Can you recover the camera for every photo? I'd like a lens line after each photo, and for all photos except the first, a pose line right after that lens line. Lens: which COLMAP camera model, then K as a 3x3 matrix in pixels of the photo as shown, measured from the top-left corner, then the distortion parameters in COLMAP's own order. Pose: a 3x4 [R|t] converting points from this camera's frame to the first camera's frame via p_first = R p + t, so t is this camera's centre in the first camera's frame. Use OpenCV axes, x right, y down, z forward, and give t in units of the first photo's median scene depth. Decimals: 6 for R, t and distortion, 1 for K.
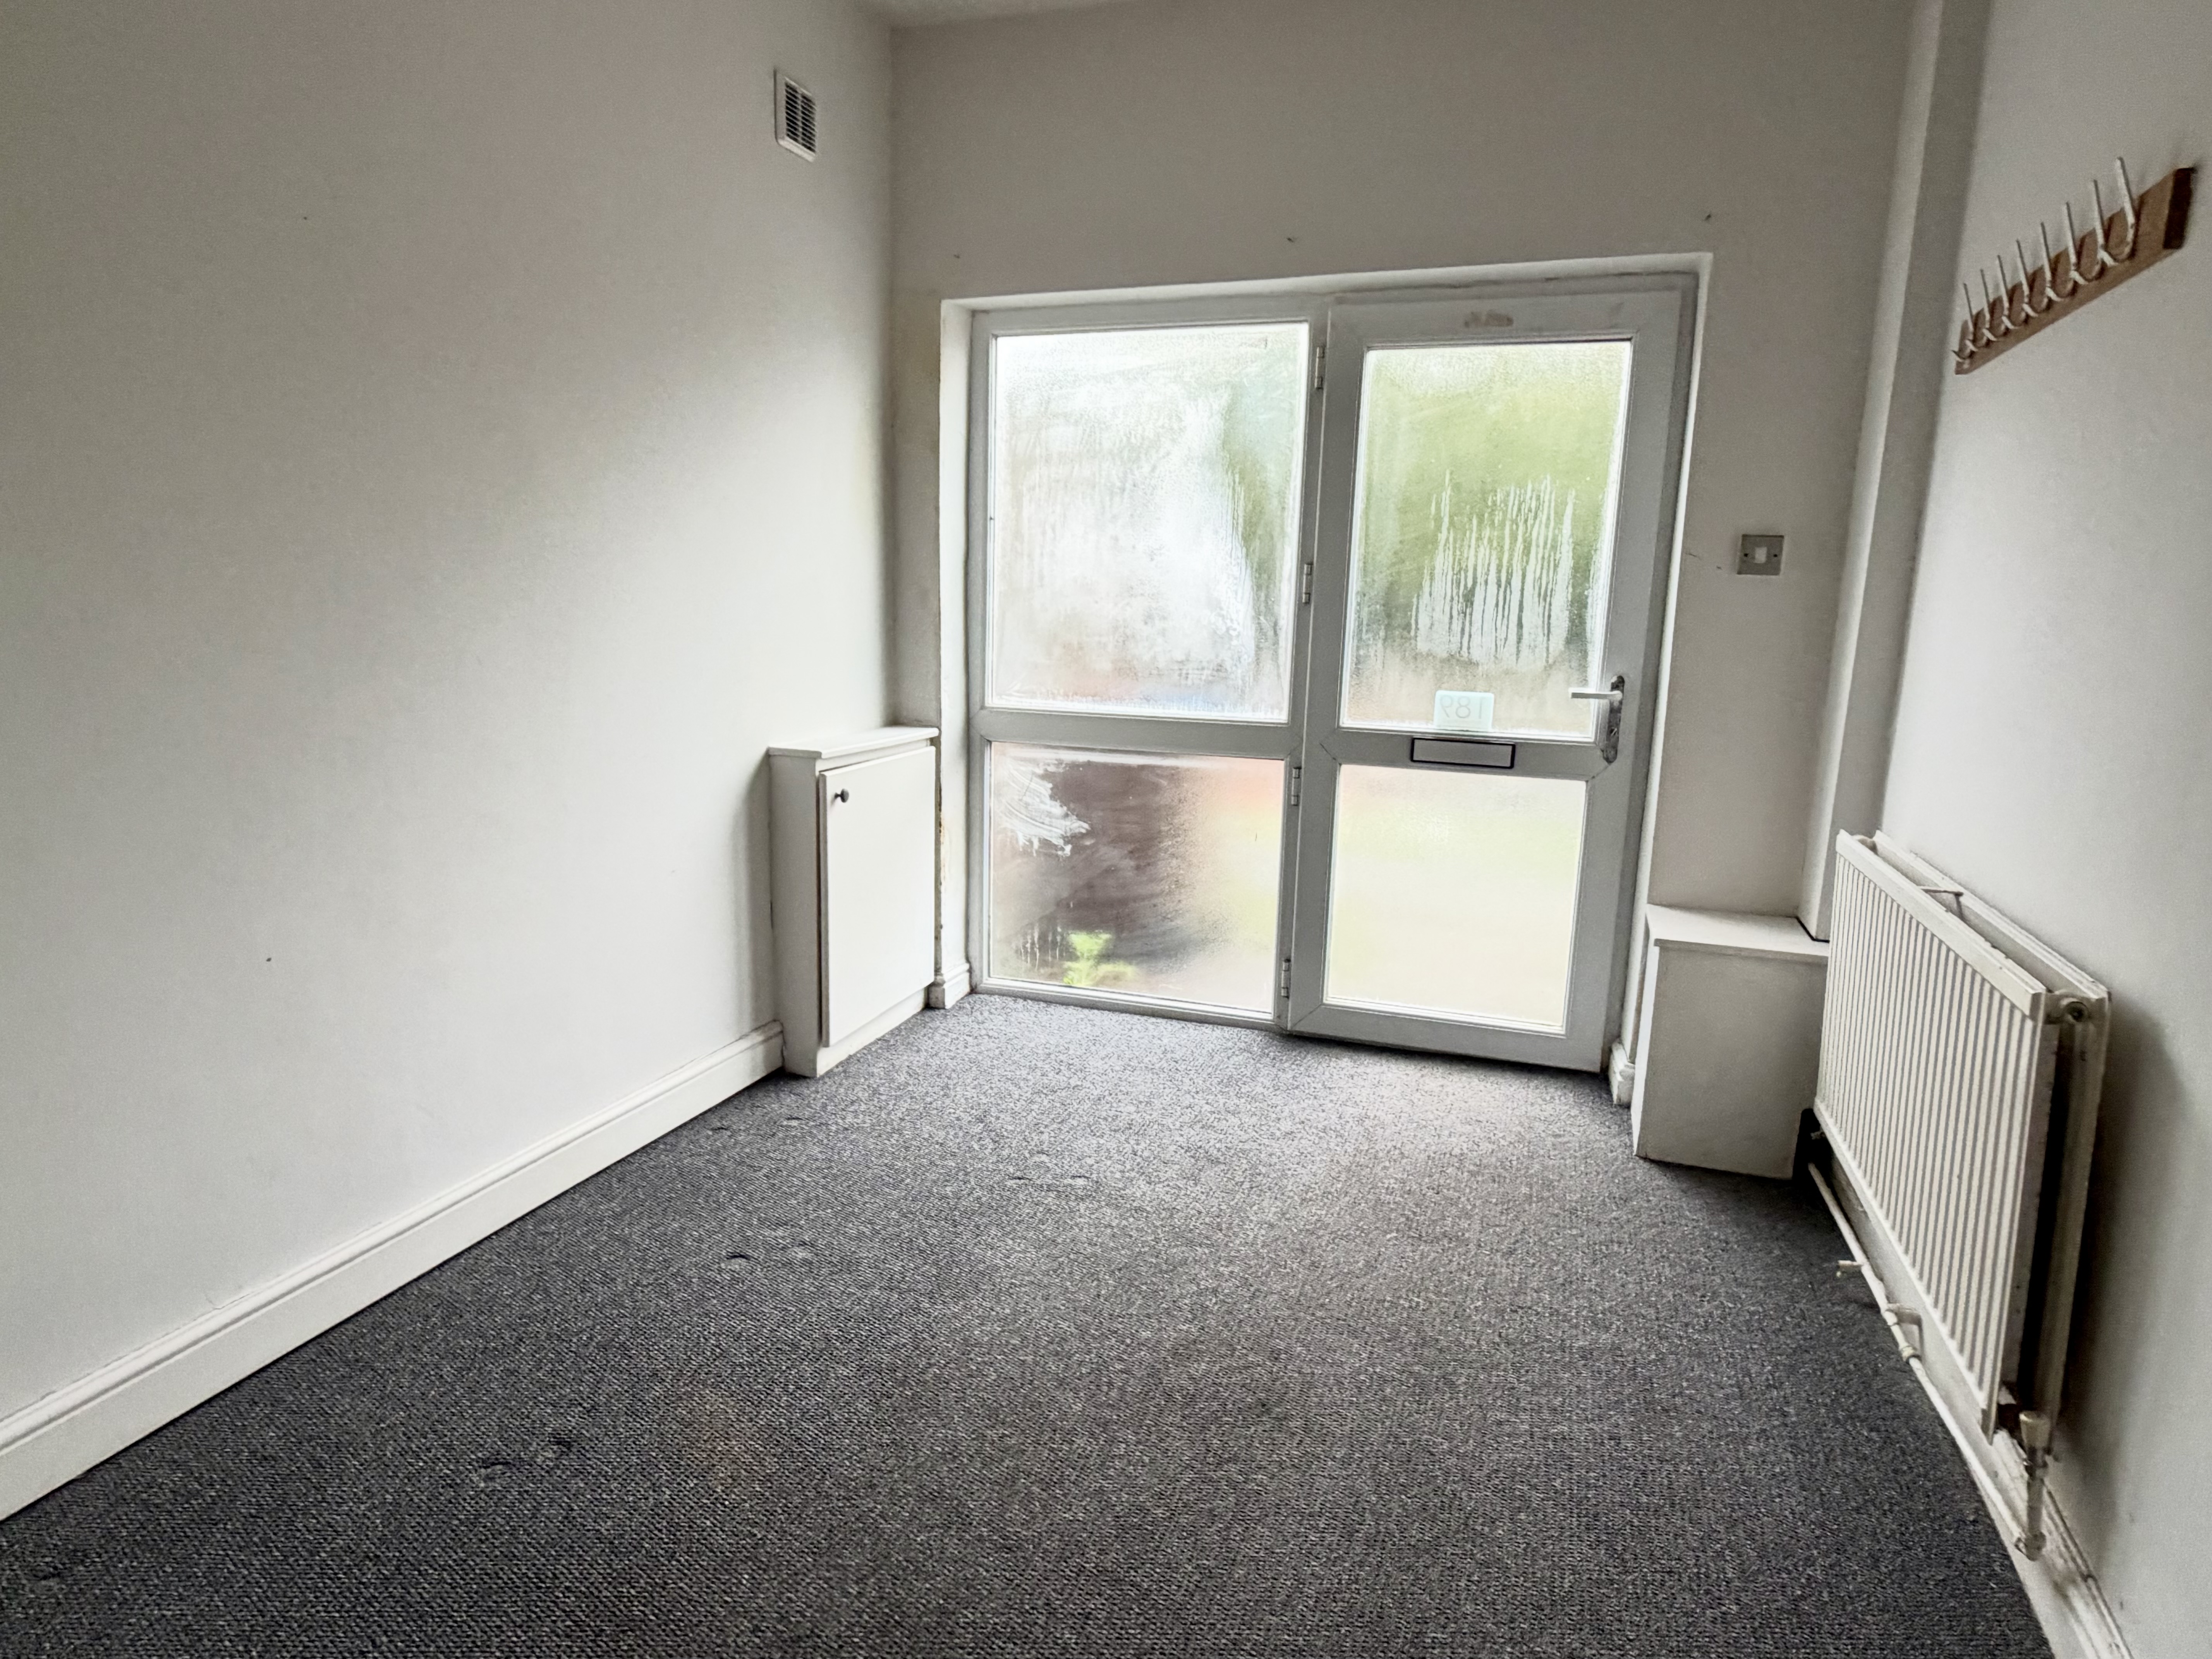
lens RADIAL K [[1289.6, 0, 1102.4], [0, 1289.6, 843.9], [0, 0, 1]] dist [0.022041, 0.002128]
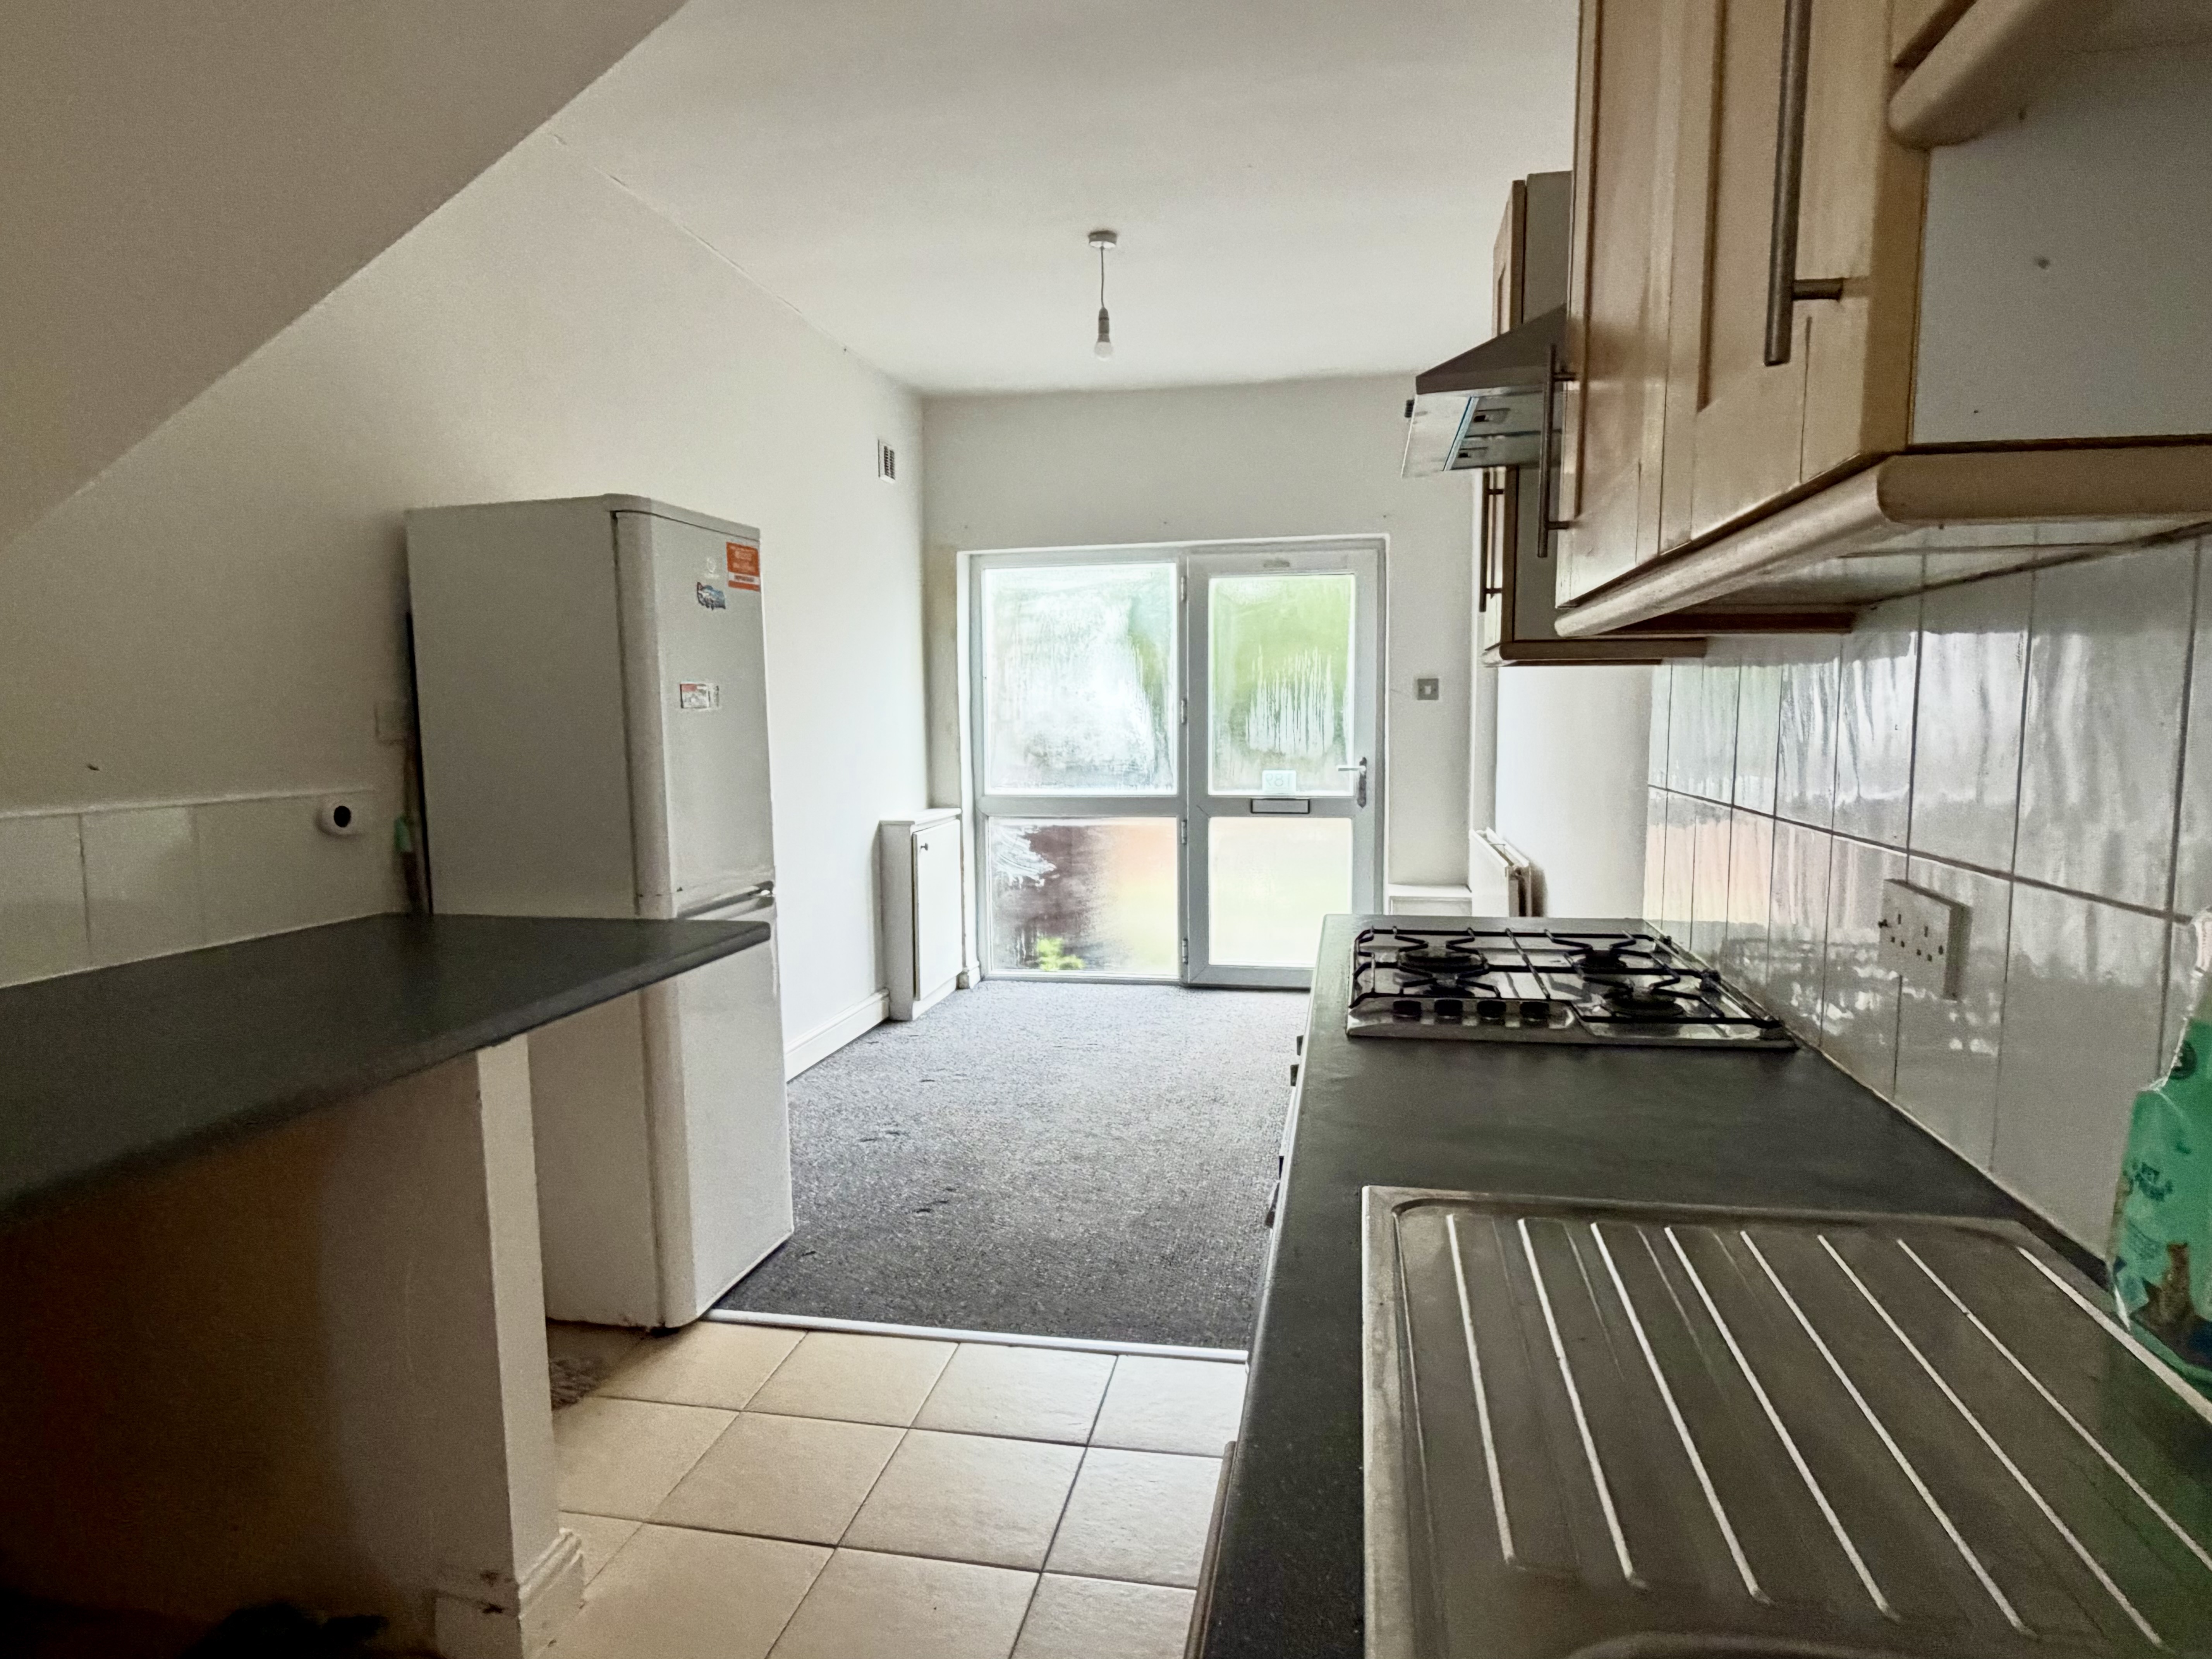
lens RADIAL K [[1289.6, 0, 1102.4], [0, 1289.6, 843.9], [0, 0, 1]] dist [0.022041, 0.002128]
pose [[0.988884, -0.049891, 0.140072, -0.188644], [0.062022, 0.994566, -0.083612, 0.103095], [-0.135140, 0.091370, 0.986605, -0.623674]]
